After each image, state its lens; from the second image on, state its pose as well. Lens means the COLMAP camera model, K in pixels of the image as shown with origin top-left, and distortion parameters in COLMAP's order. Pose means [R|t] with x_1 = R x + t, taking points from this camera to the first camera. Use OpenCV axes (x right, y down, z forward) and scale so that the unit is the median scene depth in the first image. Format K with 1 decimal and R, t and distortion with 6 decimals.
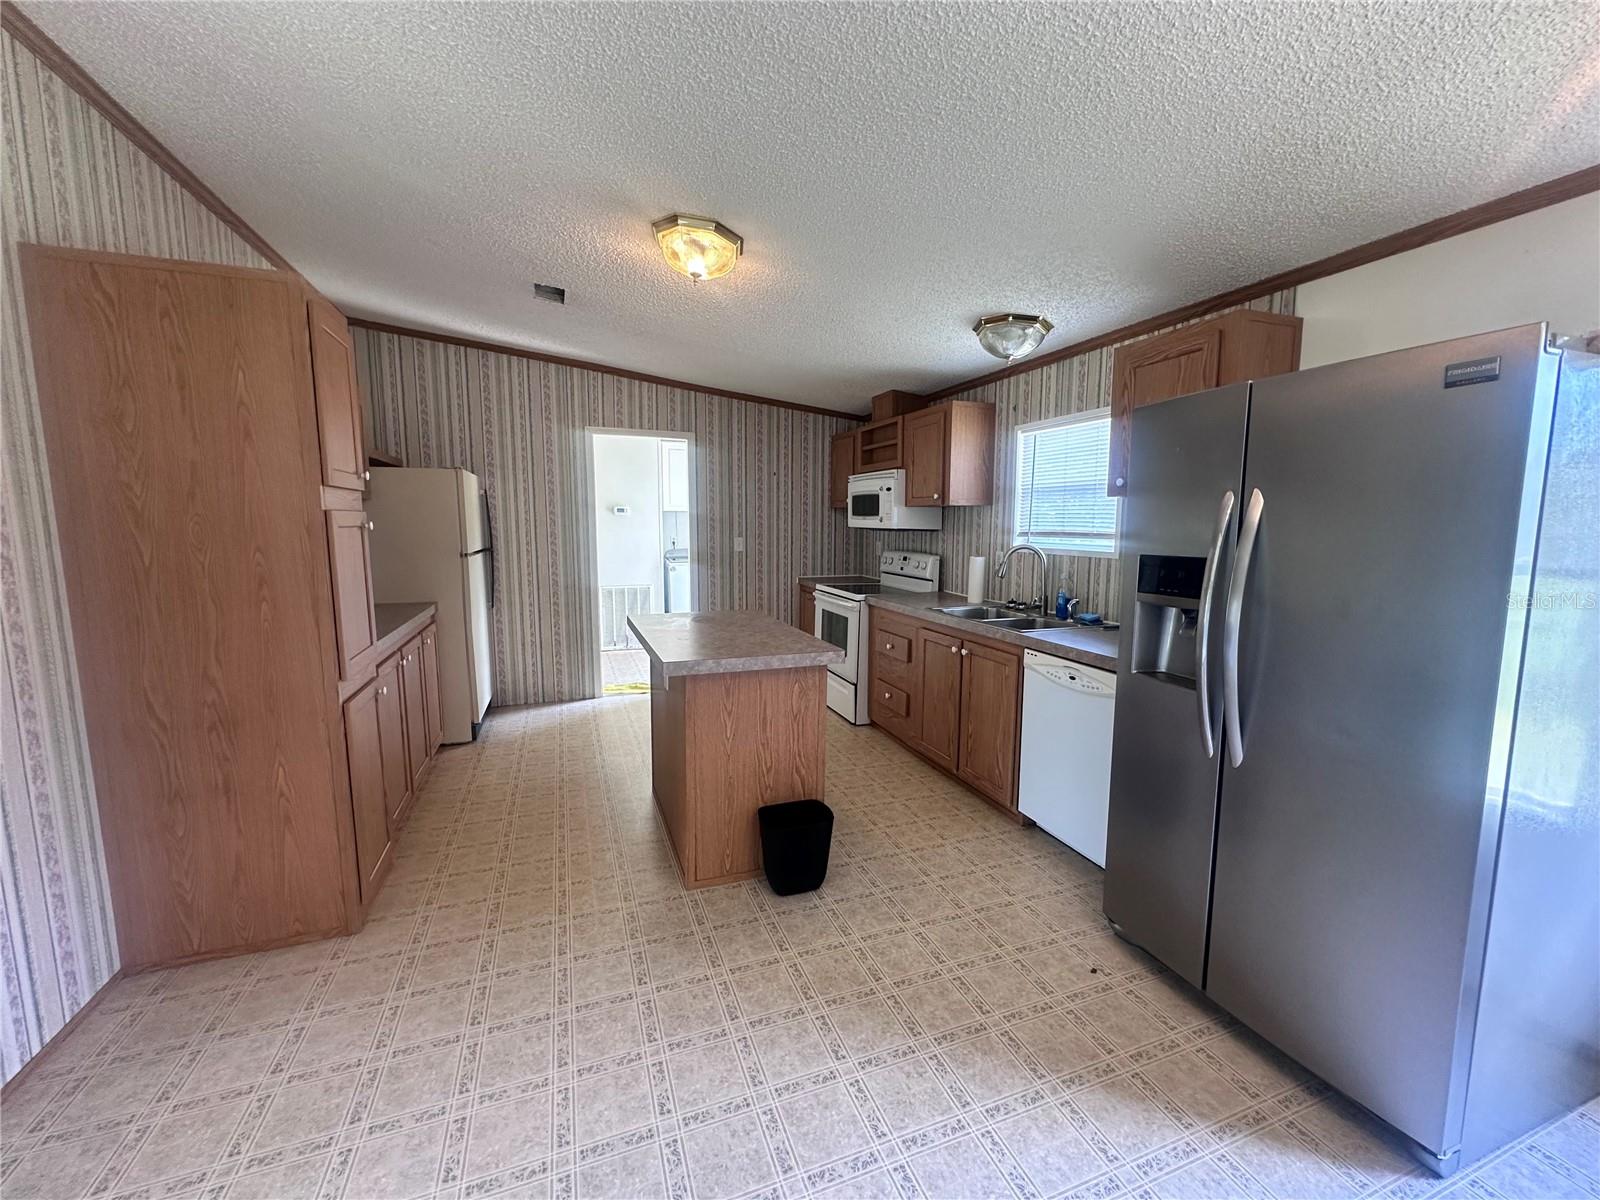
lens RADIAL K [[645.6, 0, 800.0], [0, 645.6, 600.0], [0, 0, 1]] dist [0.000434, 0.000339]
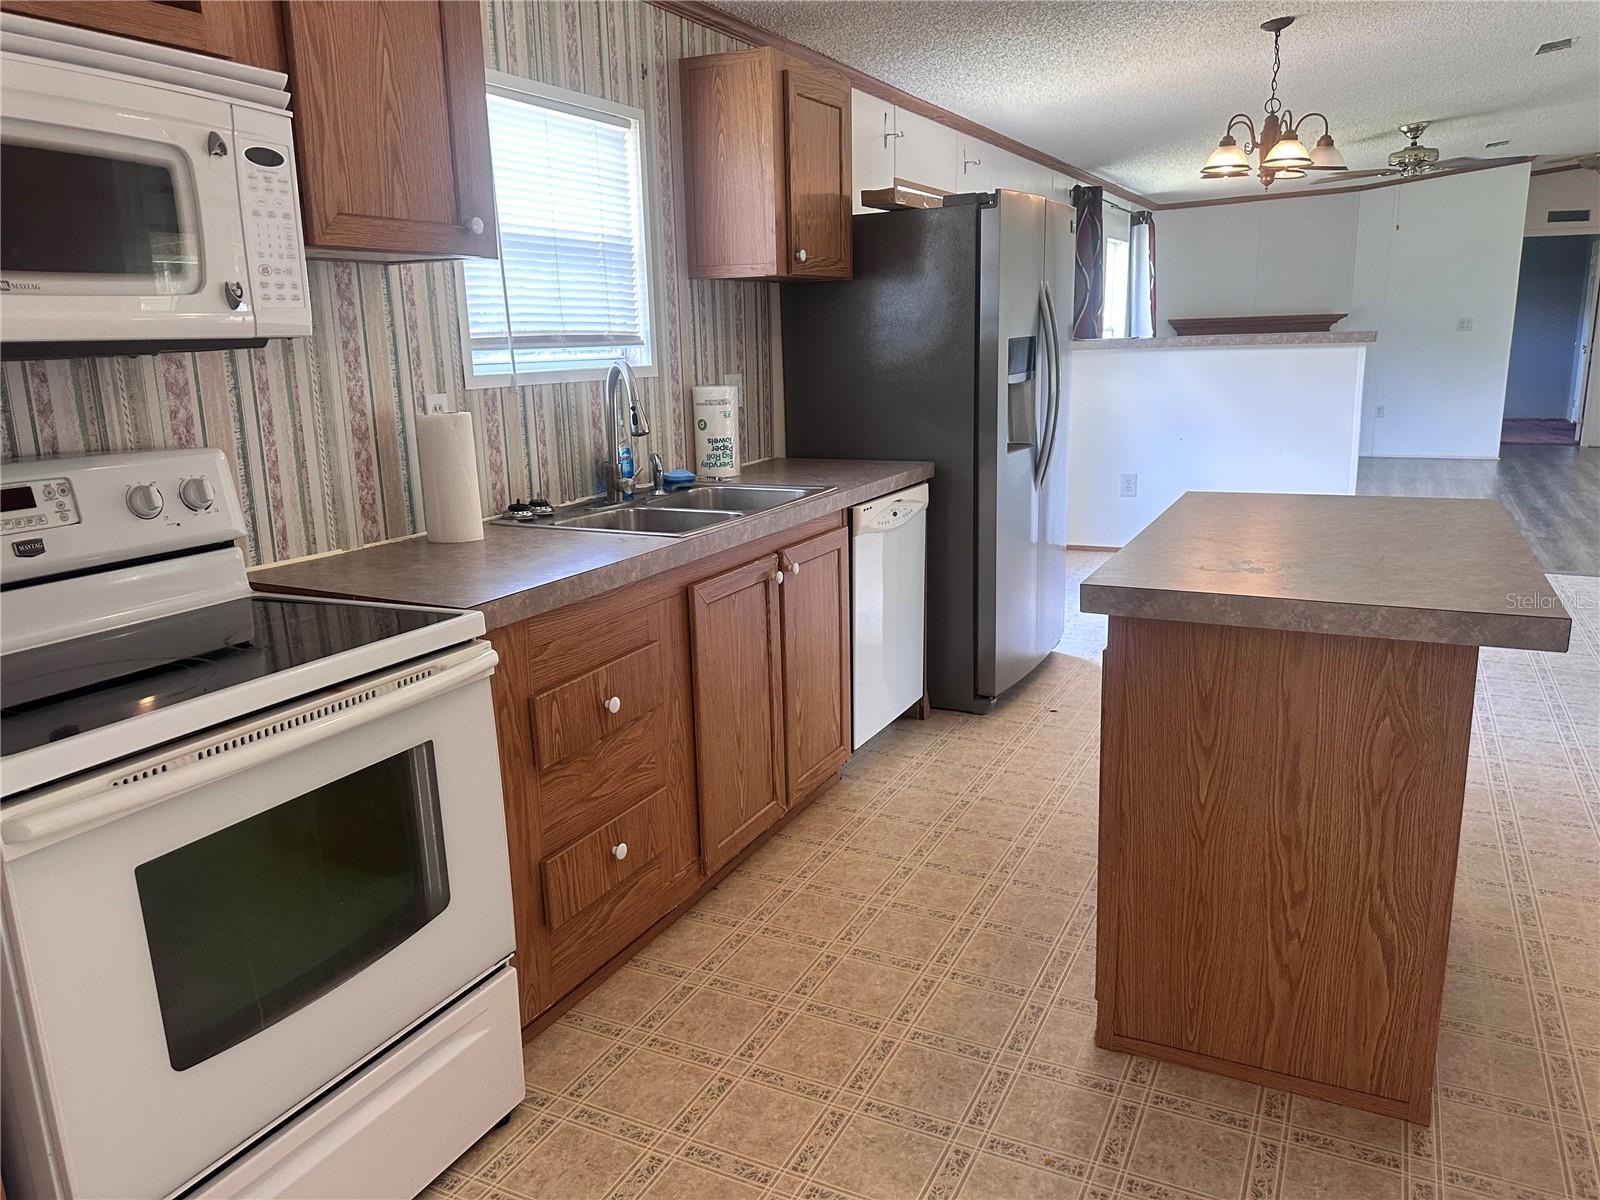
lens RADIAL K [[1156.9, 0, 814.5], [0, 1156.9, 601.8], [0, 0, 1]] dist [0.009003, -0.005394]
pose [[-0.688776, -0.151786, 0.708906, -0.359126], [0.110382, 0.944480, 0.309473, -0.154133], [-0.716521, 0.291408, -0.633781, 1.387910]]
